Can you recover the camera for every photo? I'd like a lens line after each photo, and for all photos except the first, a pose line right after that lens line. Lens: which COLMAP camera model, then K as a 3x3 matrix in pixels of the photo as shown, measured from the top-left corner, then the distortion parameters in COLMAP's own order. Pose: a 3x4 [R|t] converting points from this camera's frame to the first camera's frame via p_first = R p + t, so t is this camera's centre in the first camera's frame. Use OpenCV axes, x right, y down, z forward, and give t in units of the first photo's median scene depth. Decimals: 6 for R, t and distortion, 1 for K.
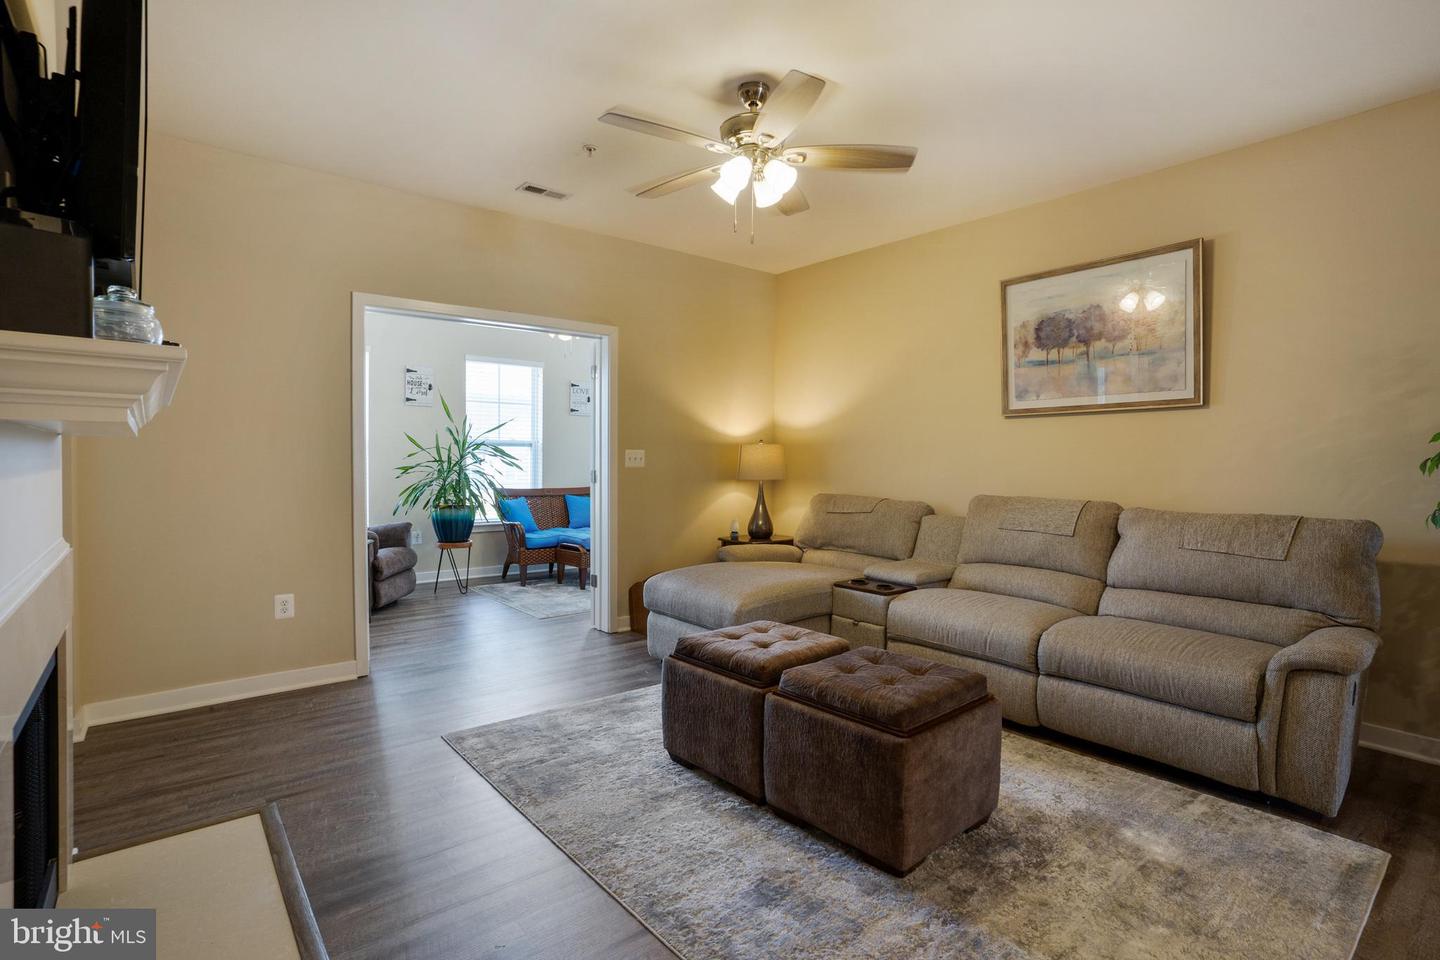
lens RADIAL K [[701.3, 0, 695.4], [0, 701.3, 461.1], [0, 0, 1]] dist [-0.001390, 0.000134]
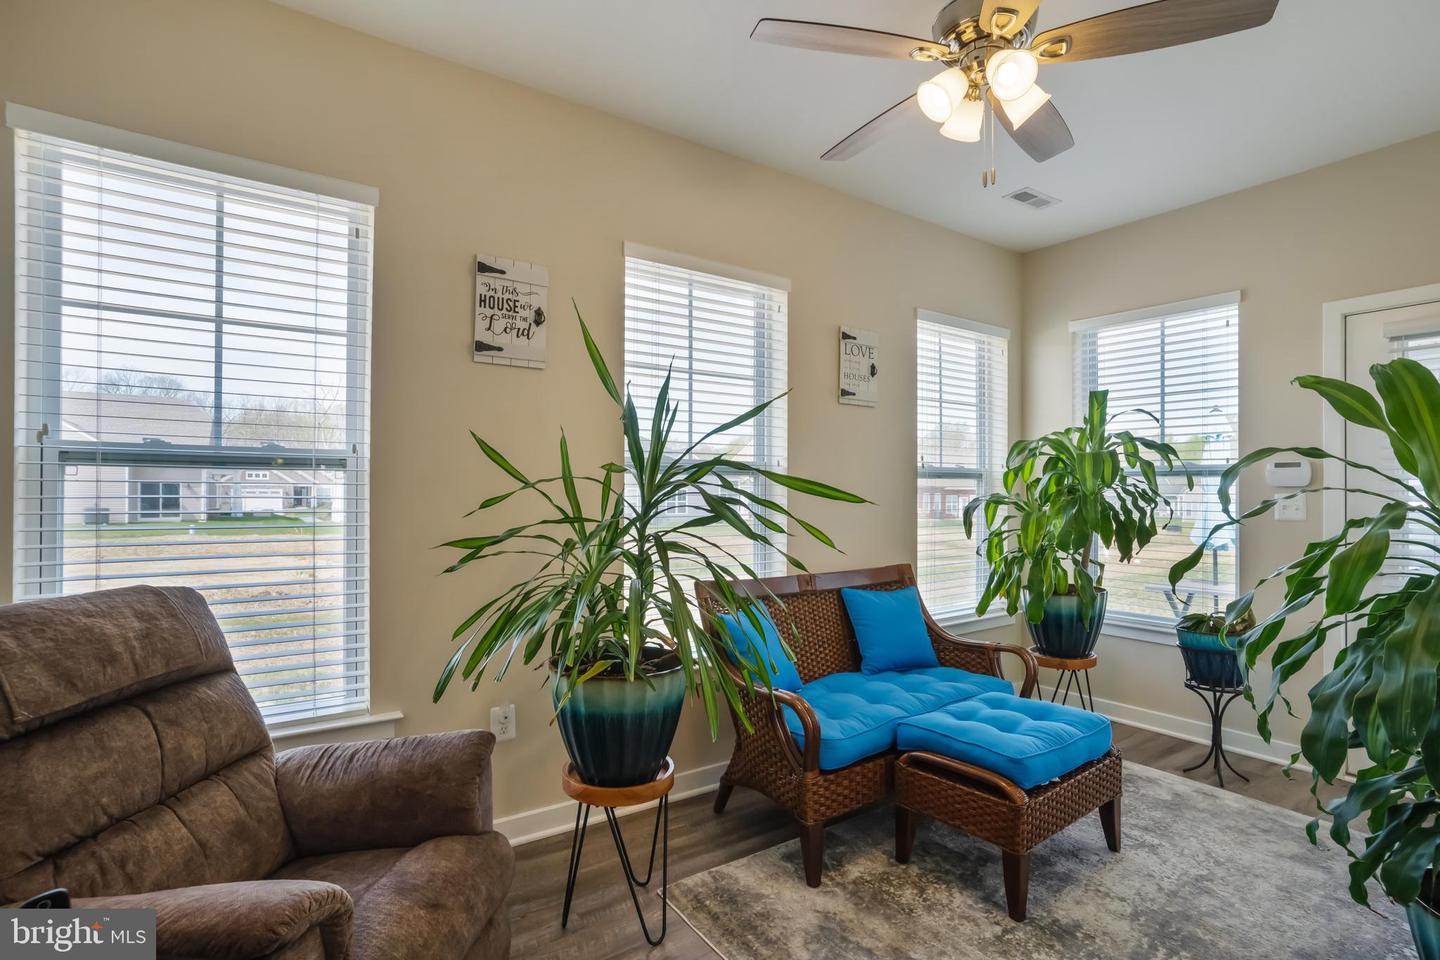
lens RADIAL K [[716.9, 0, 720.0], [0, 716.9, 480.0], [0, 0, 1]] dist [-0.000305, -0.000114]
pose [[0.998219, -0.005543, -0.059406, -0.293198], [0.004408, 0.999806, -0.019213, -0.011996], [0.059501, 0.018916, 0.998049, 0.707195]]
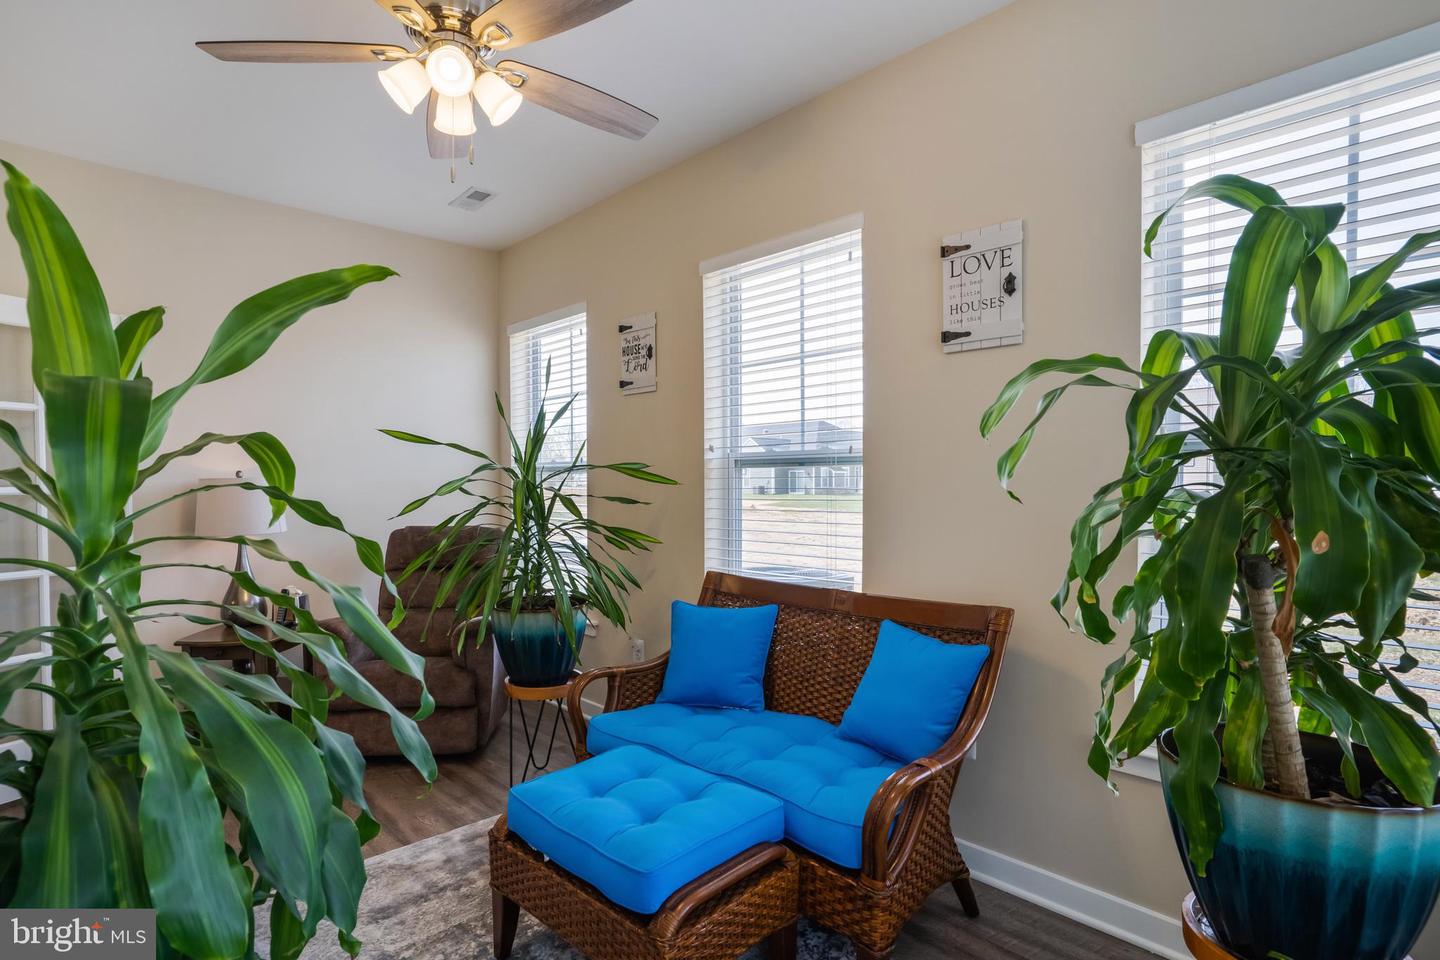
lens RADIAL K [[743.4, 0, 720.0], [0, 743.4, 480.0], [0, 0, 1]] dist [-0.002038, -0.000110]
pose [[0.098772, -0.008187, -0.995076, 0.162611], [0.005830, 0.999954, -0.007648, -0.013362], [0.995093, -0.005046, 0.098815, 1.129610]]
